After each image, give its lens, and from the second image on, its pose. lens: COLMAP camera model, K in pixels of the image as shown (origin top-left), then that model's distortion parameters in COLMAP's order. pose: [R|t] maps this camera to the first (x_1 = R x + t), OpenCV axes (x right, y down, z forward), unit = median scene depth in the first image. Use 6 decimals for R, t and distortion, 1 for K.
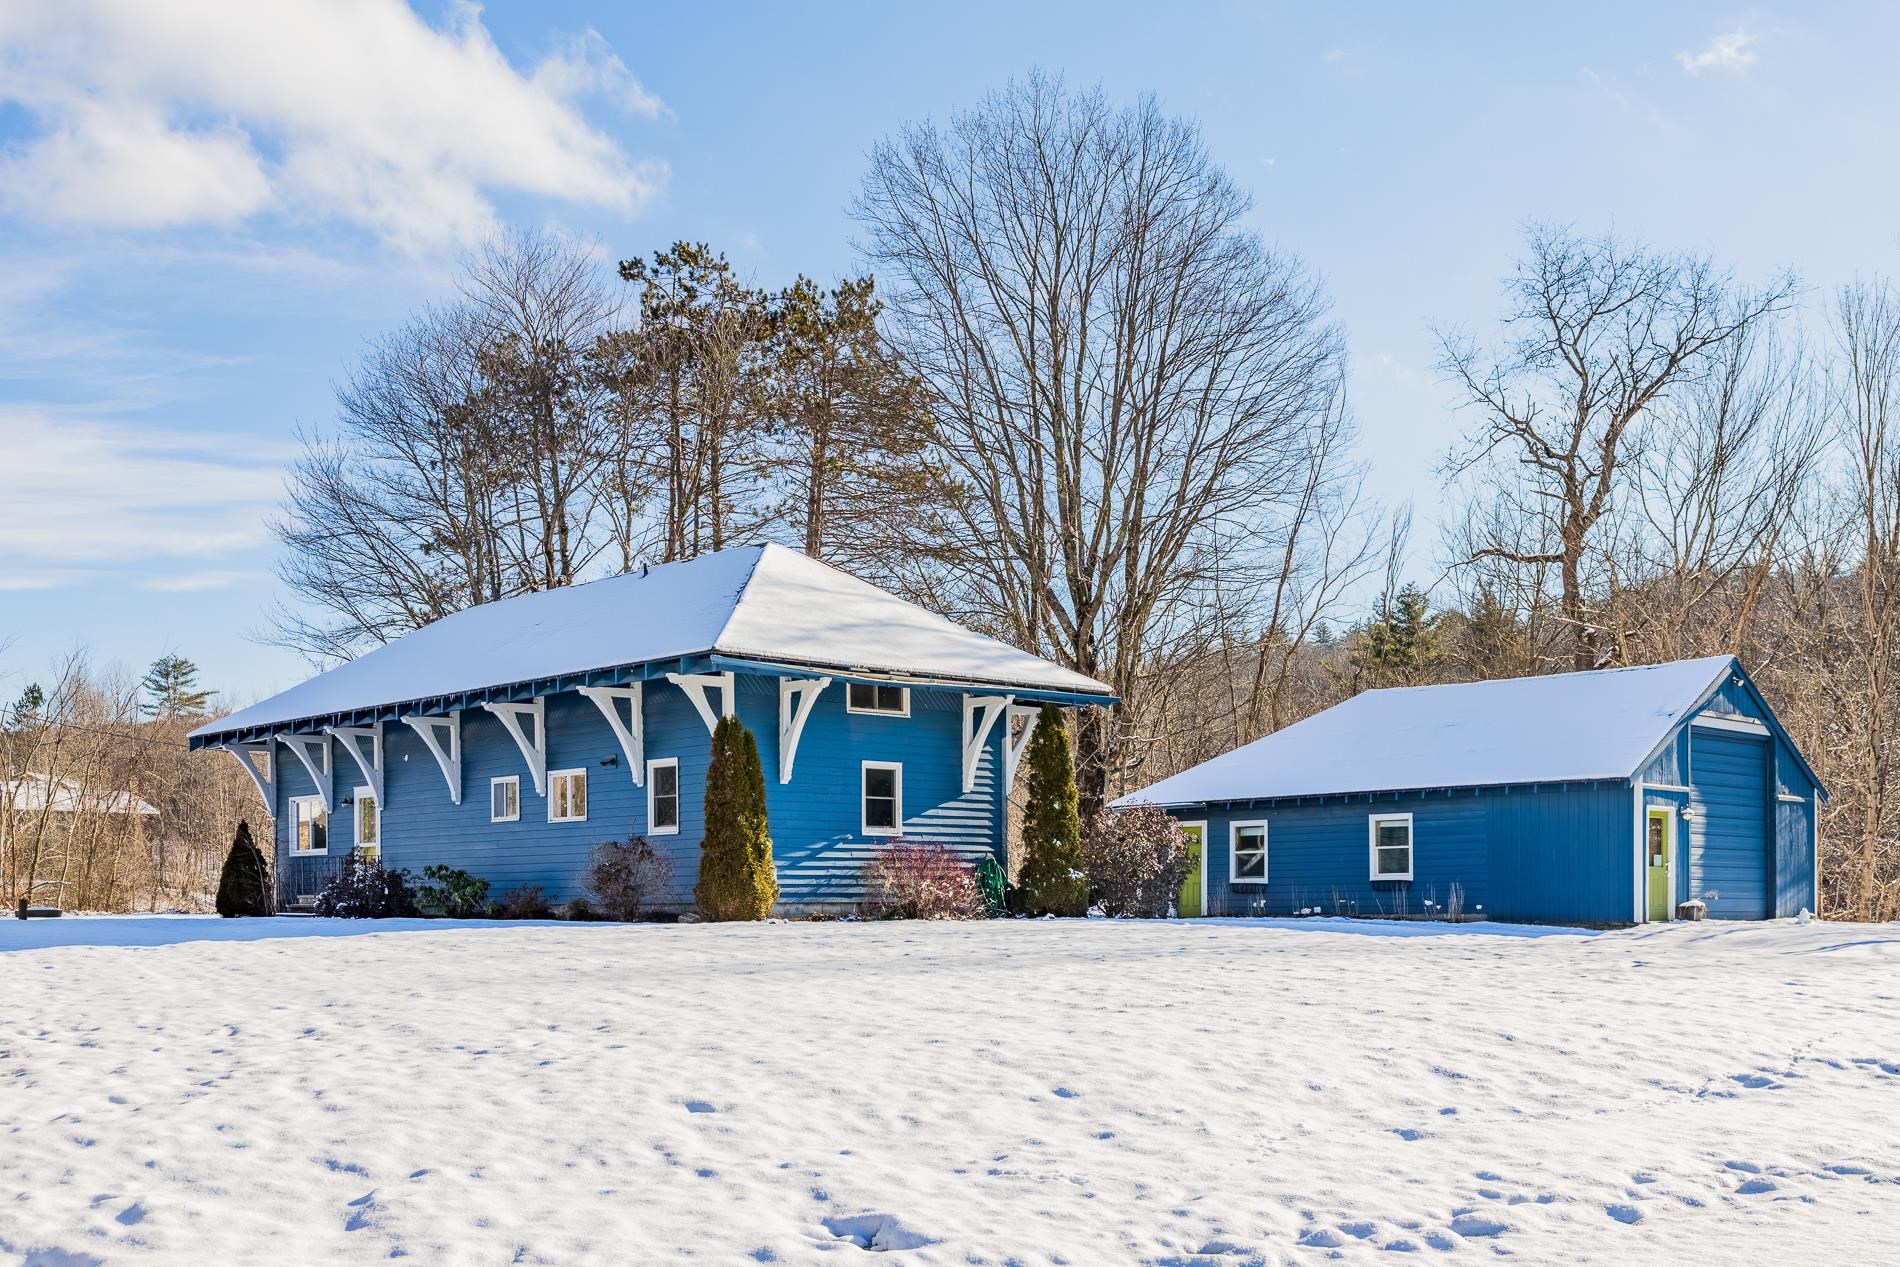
lens RADIAL K [[1958.0, 0, 950.0], [0, 1958.0, 633.5], [0, 0, 1]] dist [-0.005858, -0.000419]
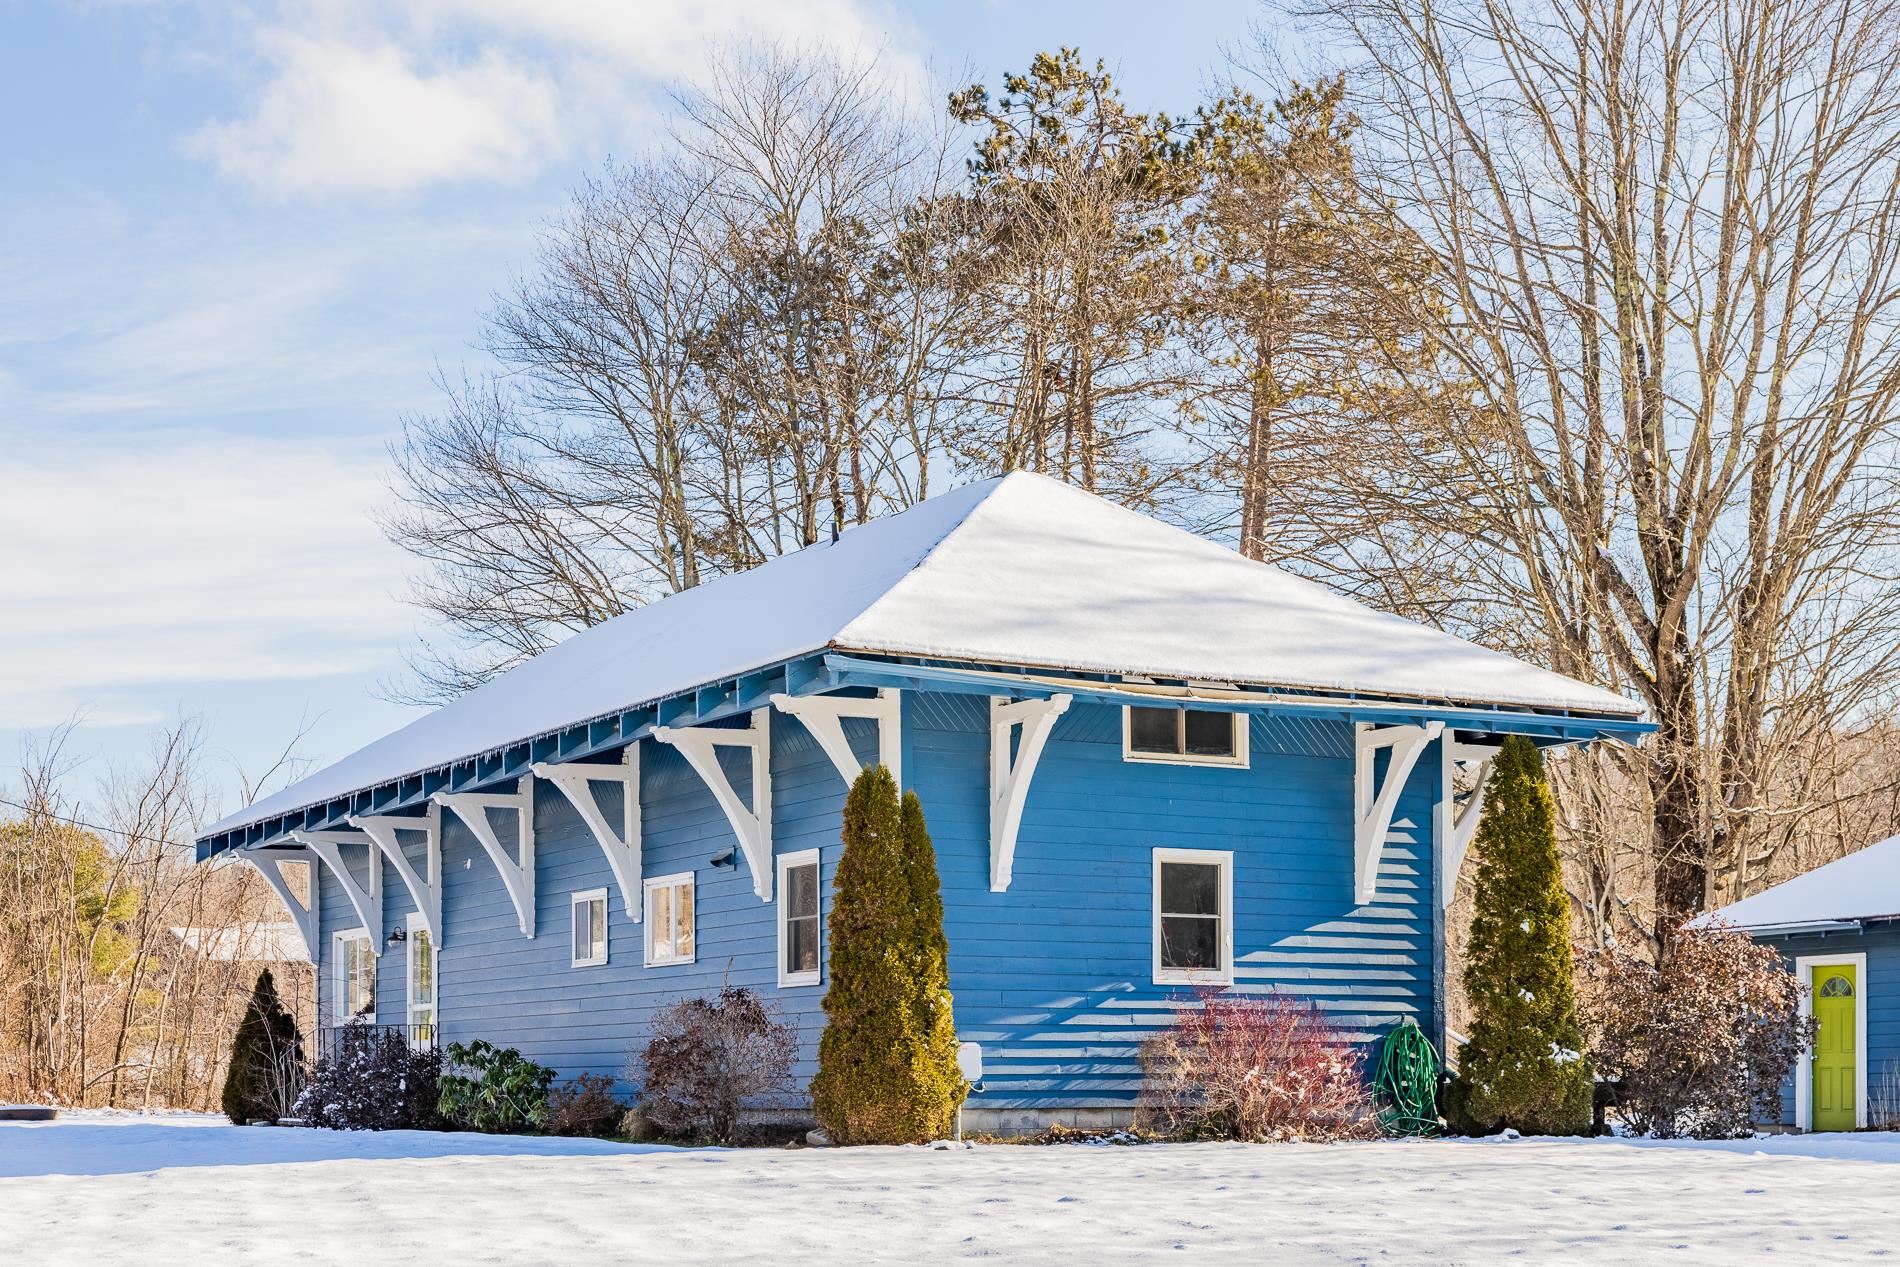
lens RADIAL K [[2749.1, 0, 950.0], [0, 2749.1, 791.4], [0, 0, 1]] dist [0.011028, 0.018353]
pose [[0.969614, -0.025046, -0.243356, 0.083613], [0.032514, 0.999114, 0.026720, 0.025871], [0.242471, -0.033820, 0.969569, 0.234864]]
